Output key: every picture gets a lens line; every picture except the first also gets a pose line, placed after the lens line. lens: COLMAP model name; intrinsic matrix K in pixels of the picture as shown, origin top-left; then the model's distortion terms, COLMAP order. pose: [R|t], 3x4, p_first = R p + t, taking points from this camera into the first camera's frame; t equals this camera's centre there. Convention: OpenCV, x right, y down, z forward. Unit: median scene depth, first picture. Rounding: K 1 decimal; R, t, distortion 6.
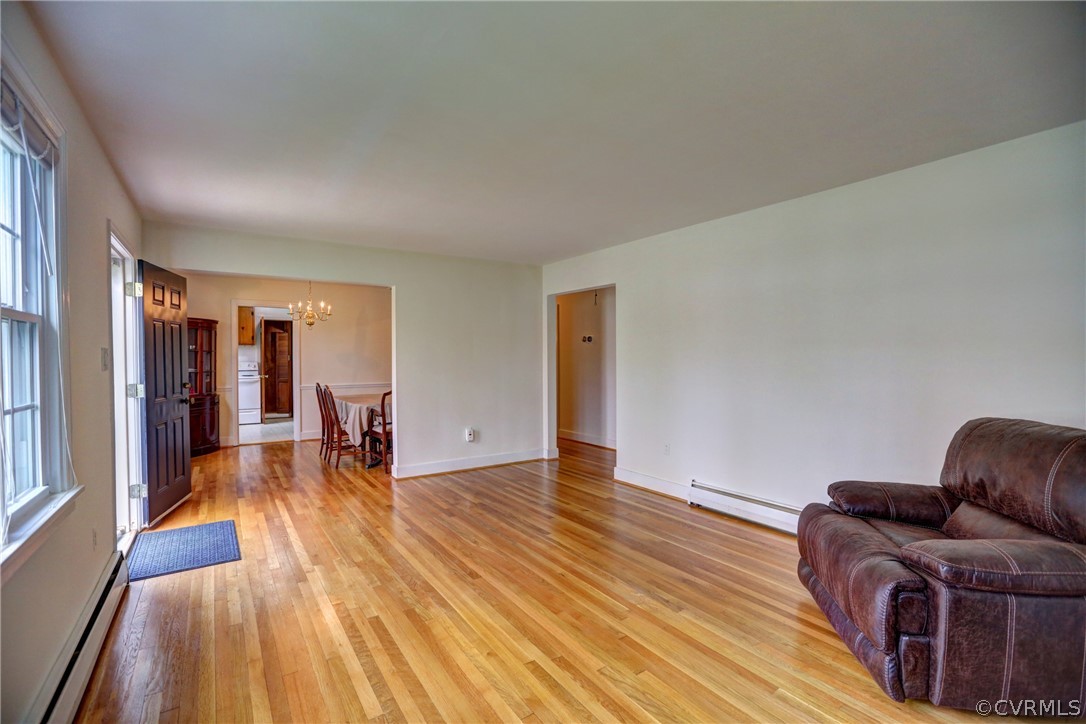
lens RADIAL K [[491.8, 0, 543.0], [0, 491.8, 362.0], [0, 0, 1]] dist [-0.047692, 0.020099]
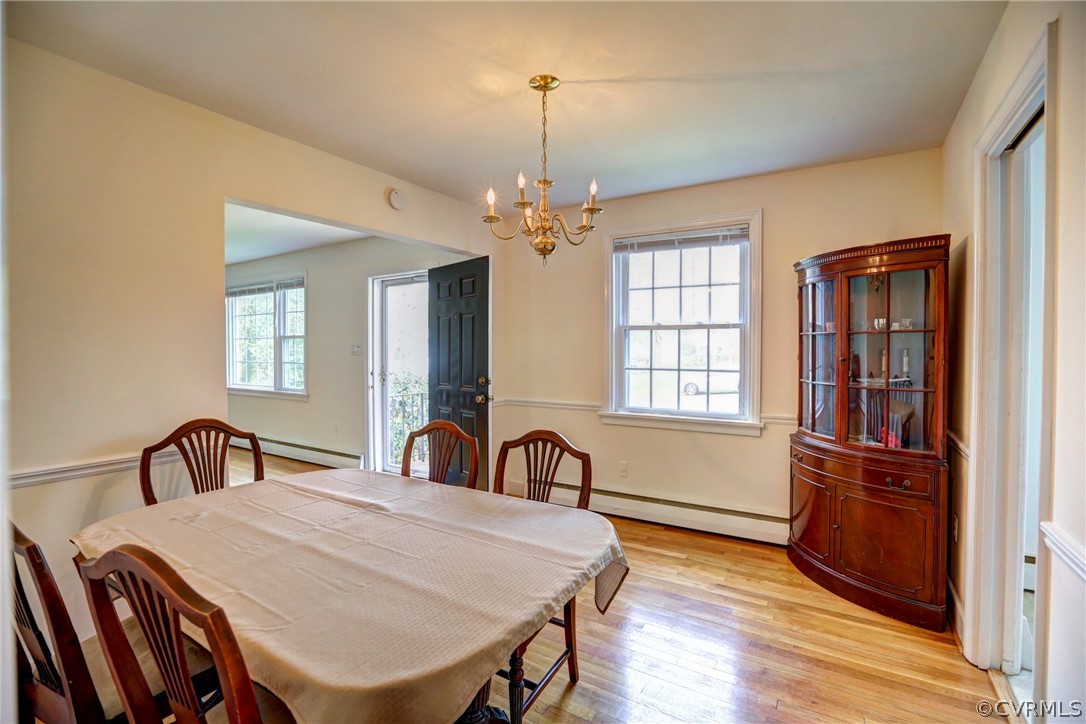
lens RADIAL K [[491.8, 0, 543.0], [0, 491.8, 362.0], [0, 0, 1]] dist [-0.047692, 0.020099]
pose [[-0.915314, 0.014677, -0.402473, -0.304083], [-0.002718, 0.999088, 0.042614, -0.013670], [0.402732, 0.040099, -0.914439, 1.189203]]
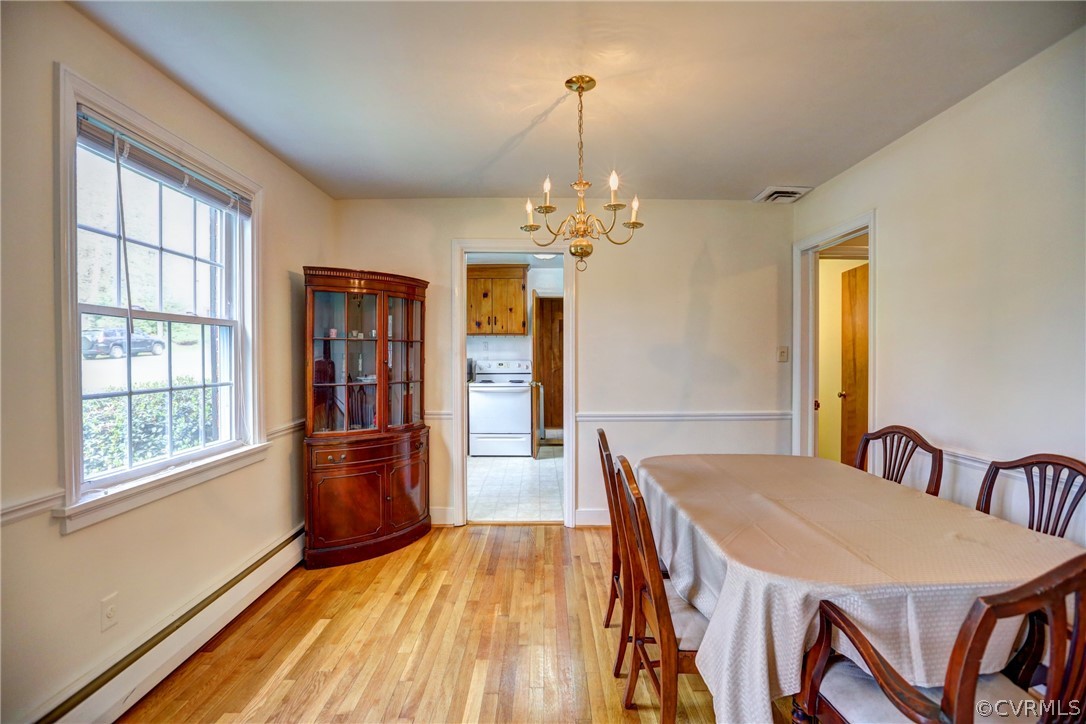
lens RADIAL K [[491.8, 0, 543.0], [0, 491.8, 362.0], [0, 0, 1]] dist [-0.047692, 0.020099]
pose [[0.829723, 0.010422, -0.558078, -0.279958], [-0.006353, 0.999937, 0.009227, -0.006097], [0.558139, -0.004110, 0.829737, 0.635405]]
